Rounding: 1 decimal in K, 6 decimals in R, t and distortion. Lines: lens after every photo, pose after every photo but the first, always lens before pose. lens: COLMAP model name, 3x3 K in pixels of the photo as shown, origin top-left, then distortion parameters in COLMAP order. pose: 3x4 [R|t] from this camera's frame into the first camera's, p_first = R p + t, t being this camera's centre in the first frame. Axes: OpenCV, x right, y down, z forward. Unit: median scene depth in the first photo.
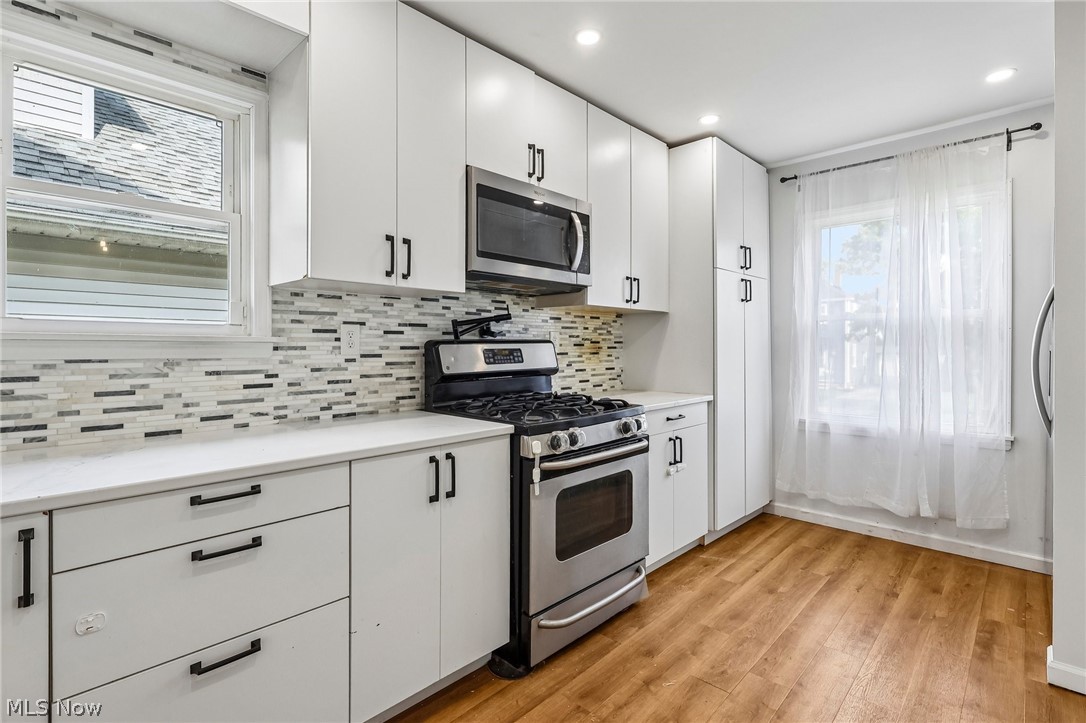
lens RADIAL K [[517.4, 0, 536.8], [0, 517.4, 351.5], [0, 0, 1]] dist [-0.002067, 0.000203]
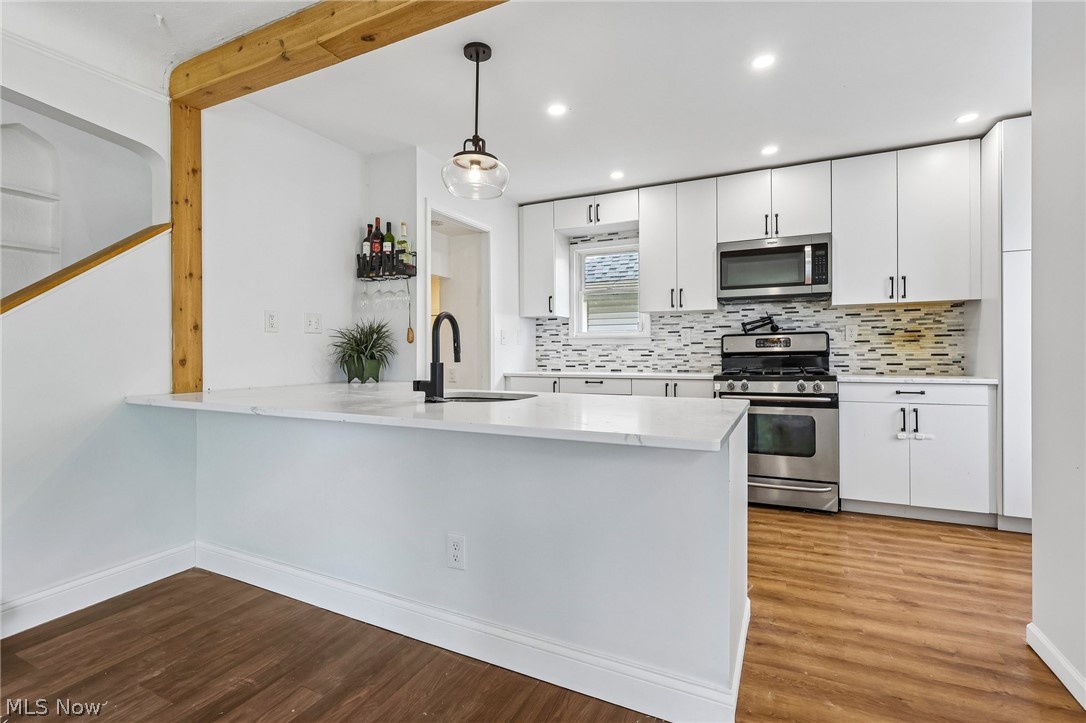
lens RADIAL K [[499.6, 0, 546.6], [0, 499.6, 354.4], [0, 0, 1]] dist [-0.000891, 0.000154]
pose [[0.327655, 0.002352, -0.944795, 1.169492], [-0.002026, 0.999996, 0.001787, 0.043707], [0.944795, 0.001329, 0.327658, -0.179262]]
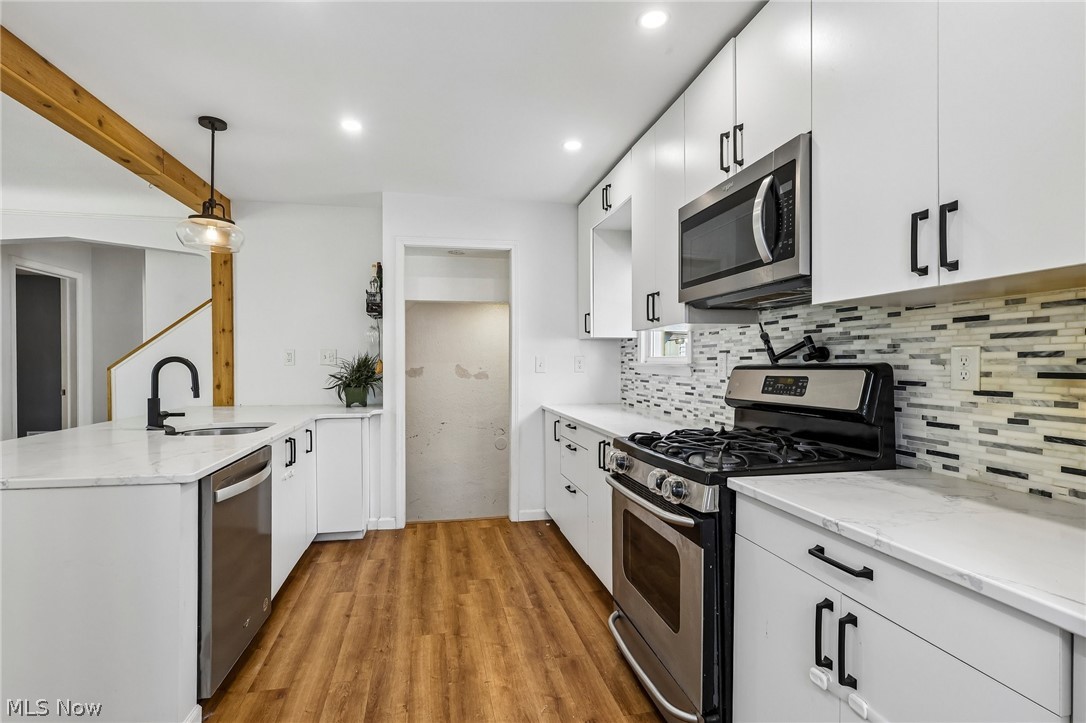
lens RADIAL K [[509.9, 0, 541.2], [0, 509.9, 374.5], [0, 0, 1]] dist [-0.002769, -0.000383]
pose [[-0.553184, 0.019221, -0.832837, 0.778896], [-0.008674, 0.999547, 0.028830, -0.026591], [0.833014, 0.023172, -0.552767, 1.109917]]
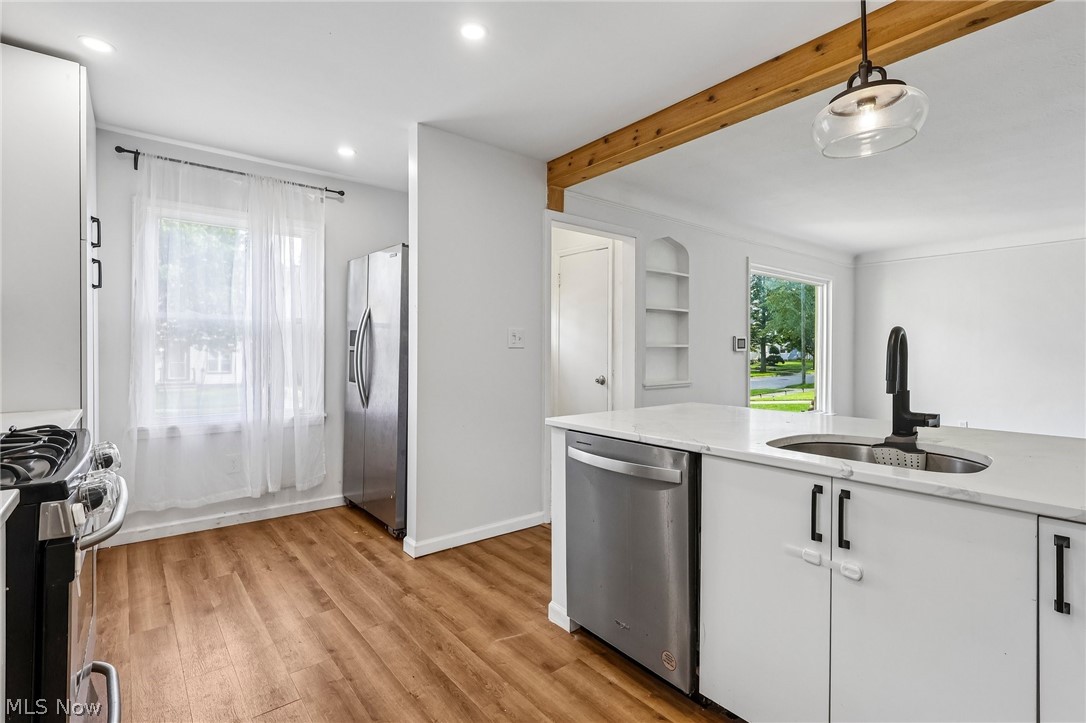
lens RADIAL K [[505.4, 0, 529.1], [0, 505.4, 353.5], [0, 0, 1]] dist [-0.003542, -0.000075]
pose [[0.132482, -0.000953, 0.991185, -0.360954], [0.002654, 0.999996, 0.000607, 0.007684], [-0.991182, 0.002551, 0.132484, 0.315544]]
